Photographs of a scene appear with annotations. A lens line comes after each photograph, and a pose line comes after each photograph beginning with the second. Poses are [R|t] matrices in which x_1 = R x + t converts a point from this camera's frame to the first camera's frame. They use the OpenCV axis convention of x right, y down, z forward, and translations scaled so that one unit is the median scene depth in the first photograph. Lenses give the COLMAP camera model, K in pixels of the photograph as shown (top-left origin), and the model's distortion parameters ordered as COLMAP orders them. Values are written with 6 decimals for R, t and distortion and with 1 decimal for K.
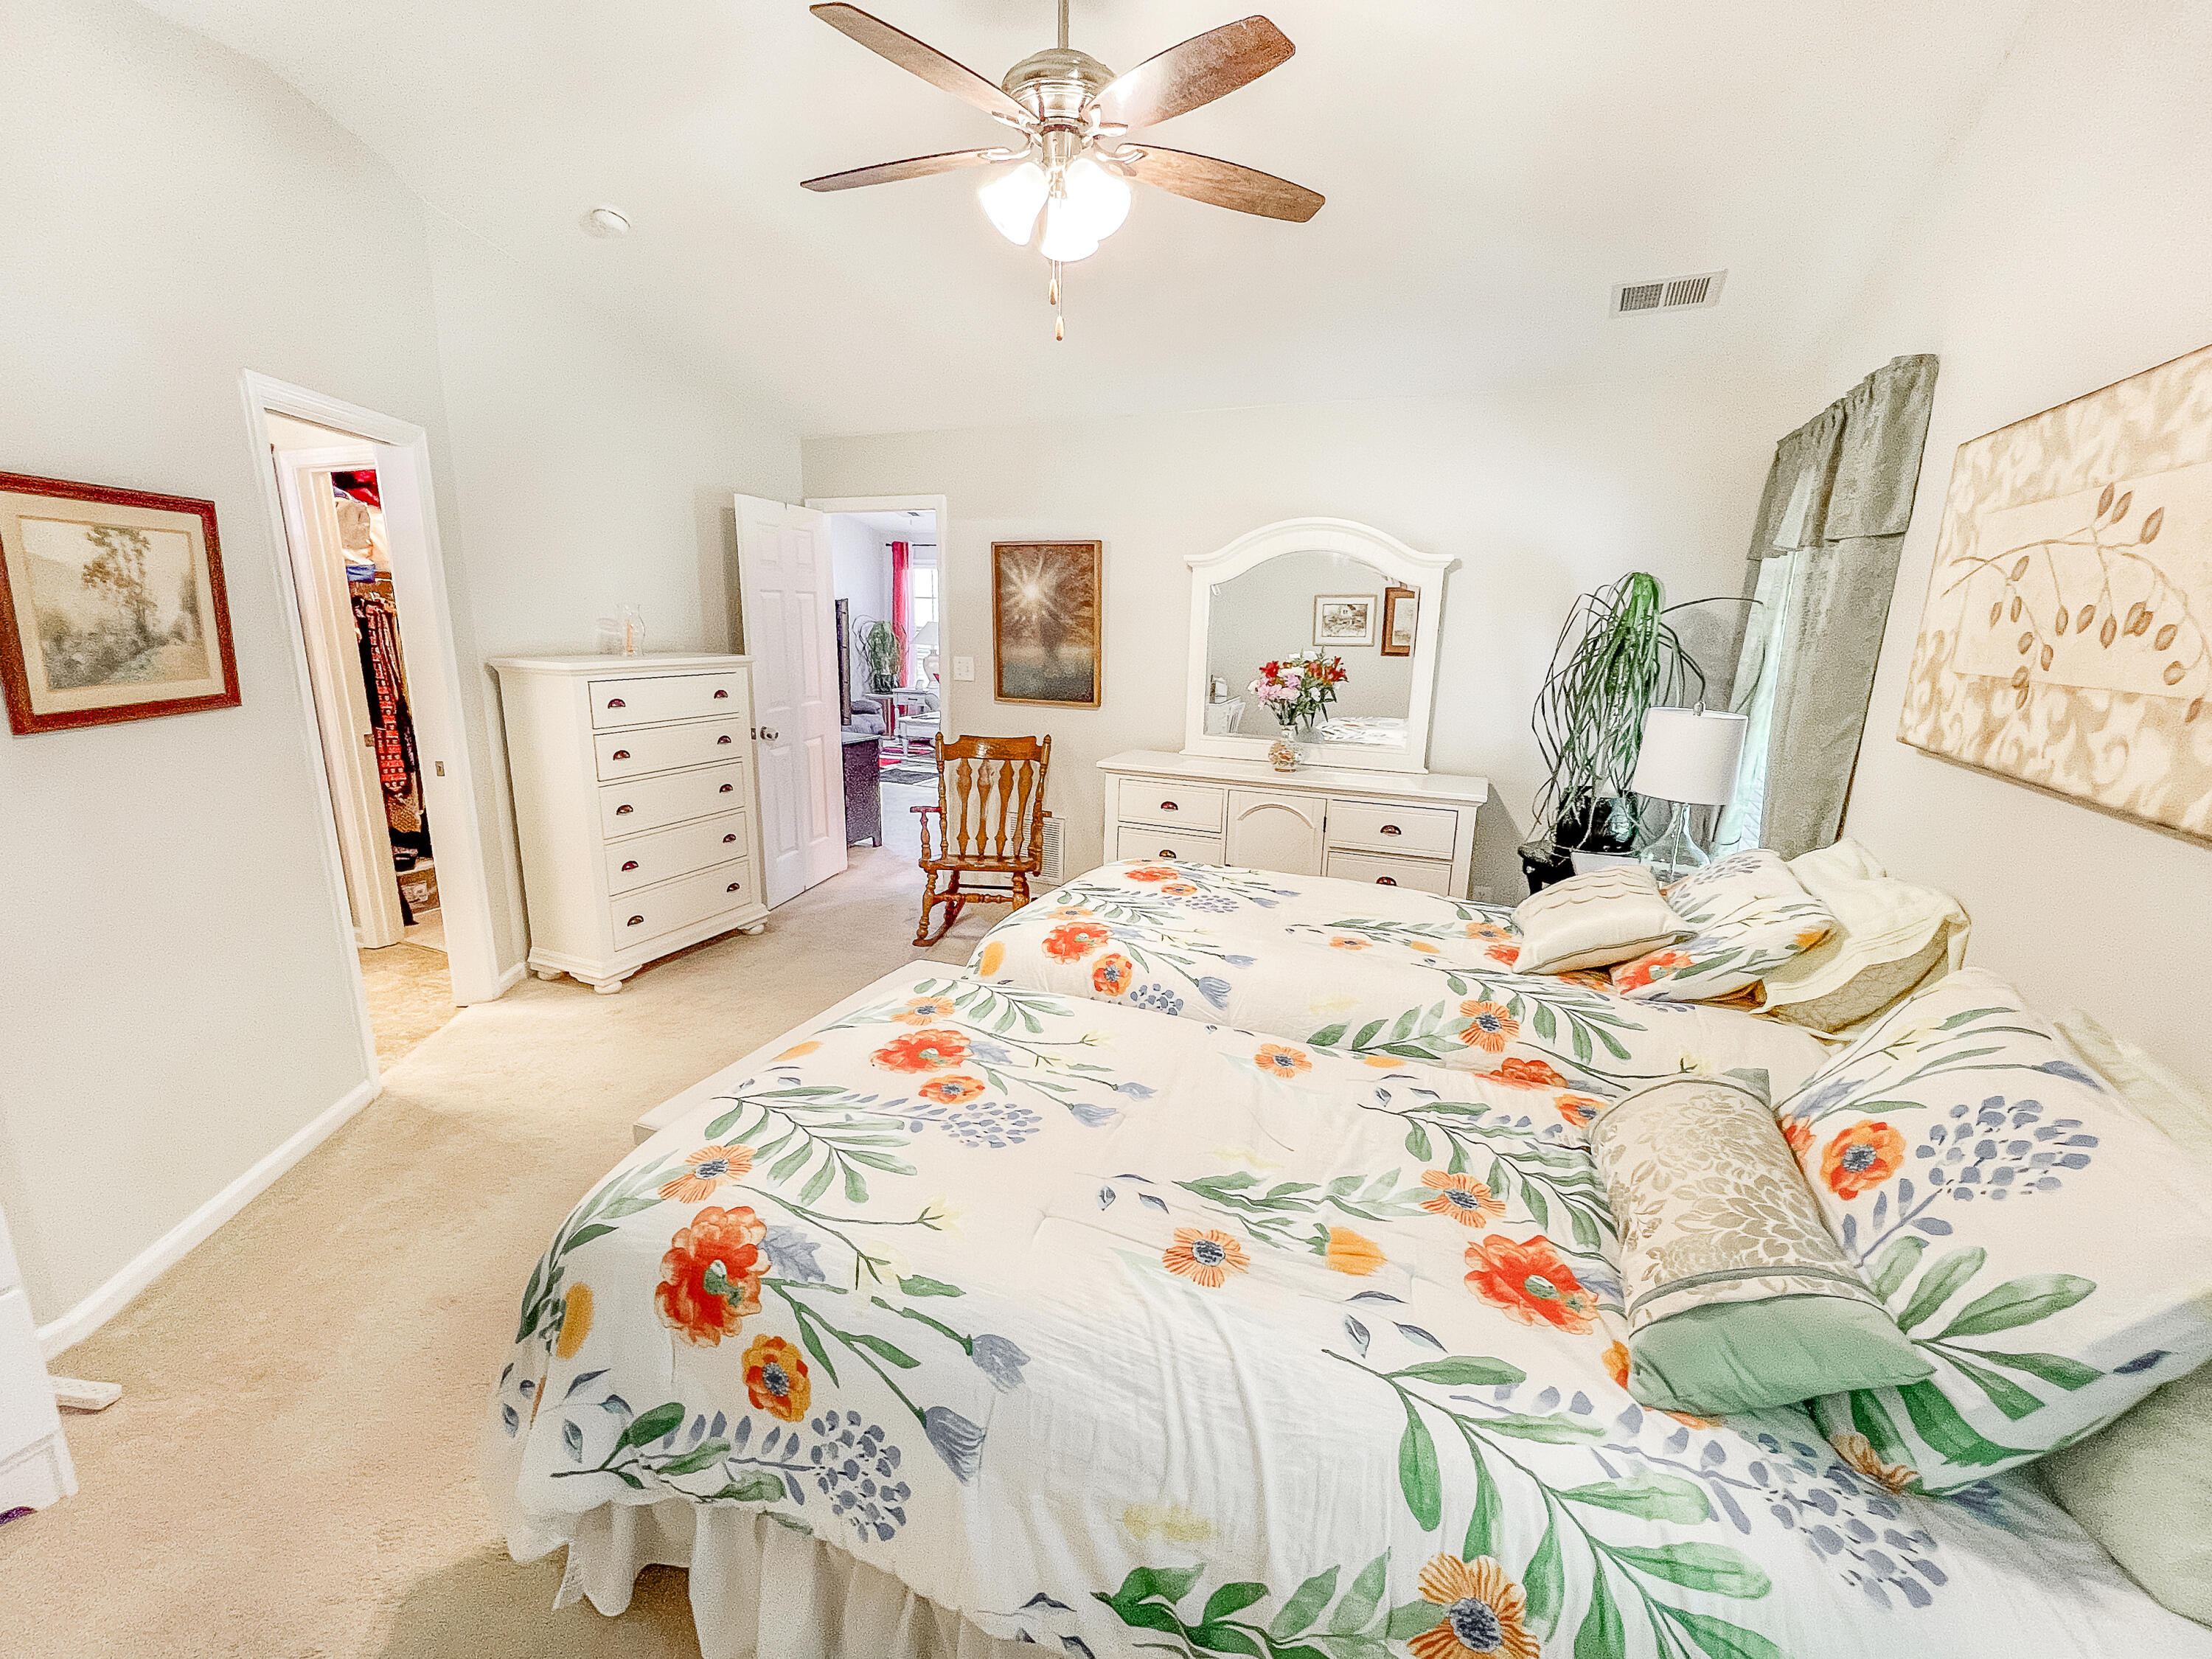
lens RADIAL K [[893.1, 0, 1097.4], [0, 893.1, 824.2], [0, 0, 1]] dist [-0.001268, -0.000240]
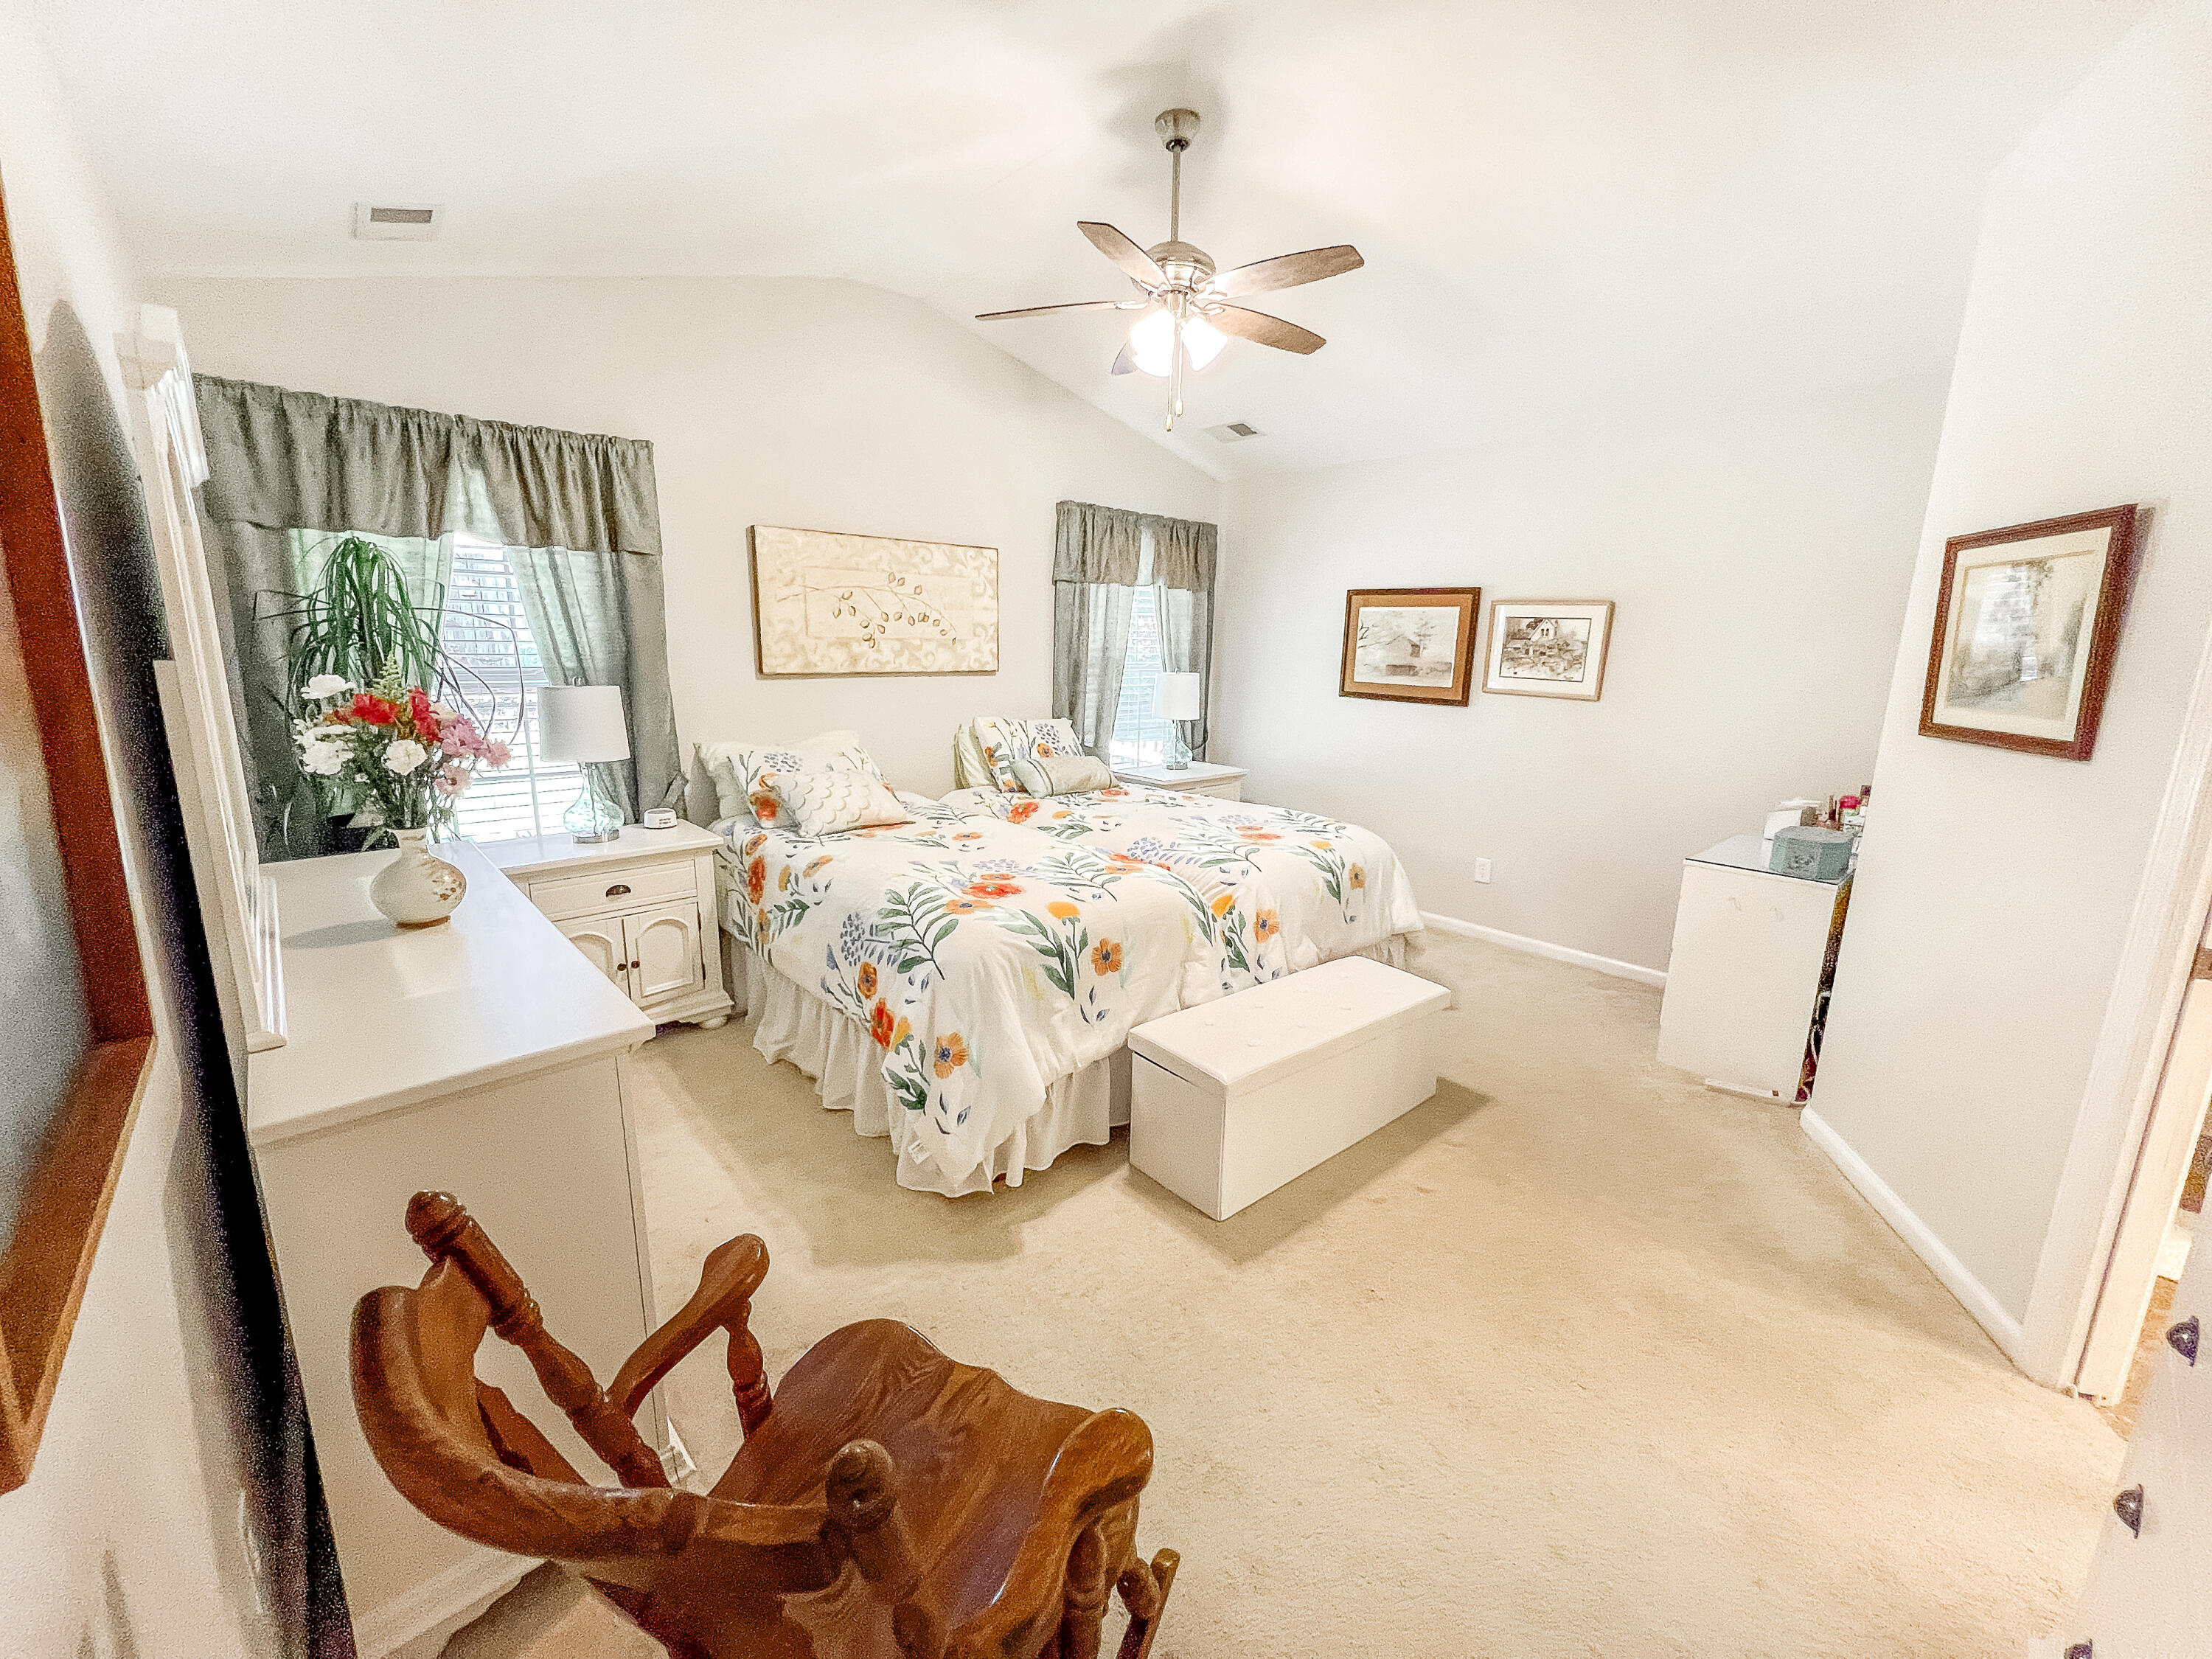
lens RADIAL K [[893.1, 0, 1097.4], [0, 893.1, 824.2], [0, 0, 1]] dist [-0.001268, -0.000240]
pose [[-0.909572, -0.118521, 0.398286, -0.567214], [0.060071, 0.910894, 0.408245, -0.539450], [-0.411181, 0.395254, -0.821404, 2.400193]]
